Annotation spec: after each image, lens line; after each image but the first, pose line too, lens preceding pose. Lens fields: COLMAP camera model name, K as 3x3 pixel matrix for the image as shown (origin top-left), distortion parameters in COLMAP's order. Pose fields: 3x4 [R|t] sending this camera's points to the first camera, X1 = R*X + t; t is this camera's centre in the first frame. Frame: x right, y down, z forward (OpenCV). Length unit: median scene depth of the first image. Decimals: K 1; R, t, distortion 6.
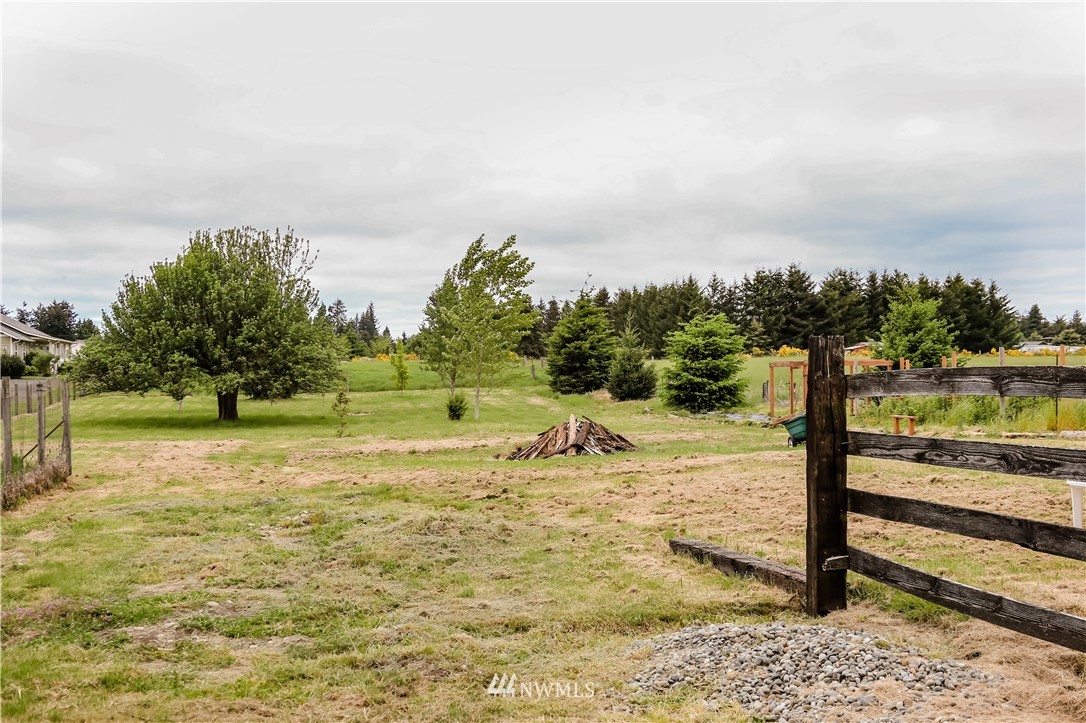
lens RADIAL K [[1163.5, 0, 543.0], [0, 1163.5, 361.5], [0, 0, 1]] dist [-0.006232, 0.019776]
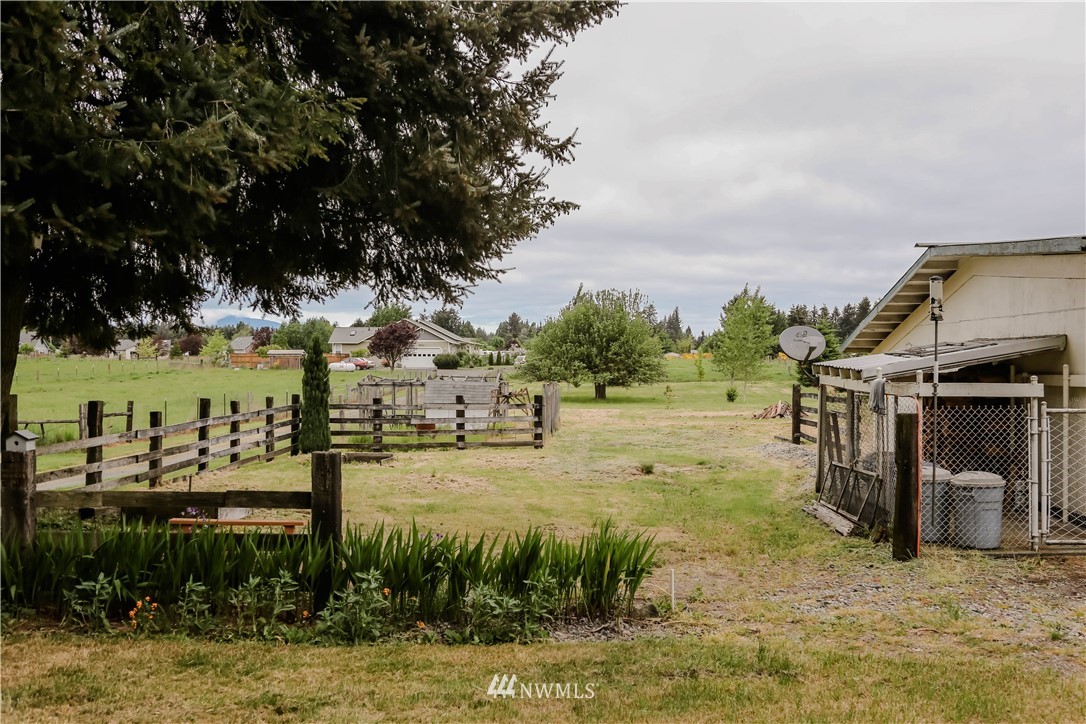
lens RADIAL K [[988.9, 0, 543.0], [0, 988.9, 362.0], [0, 0, 1]] dist [-0.004902, -0.001295]
pose [[0.961302, 0.012674, -0.275204, 0.058887], [-0.009632, 0.999877, 0.012401, -0.024143], [0.275328, -0.009270, 0.961306, -0.484849]]
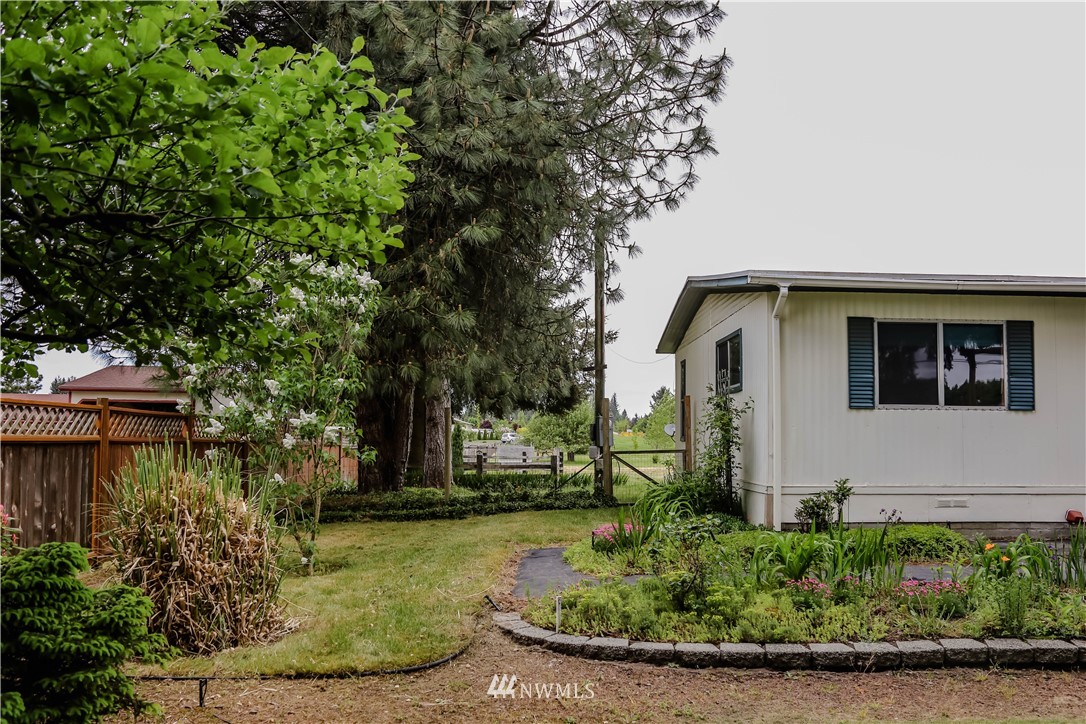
lens RADIAL K [[888.2, 0, 543.0], [0, 888.2, 362.0], [0, 0, 1]] dist [-0.145078, 0.103206]
pose [[0.975149, 0.000388, -0.221552, 0.126218], [-0.017343, 0.997064, -0.074588, -0.027012], [0.220872, 0.076577, 0.972292, -1.082731]]
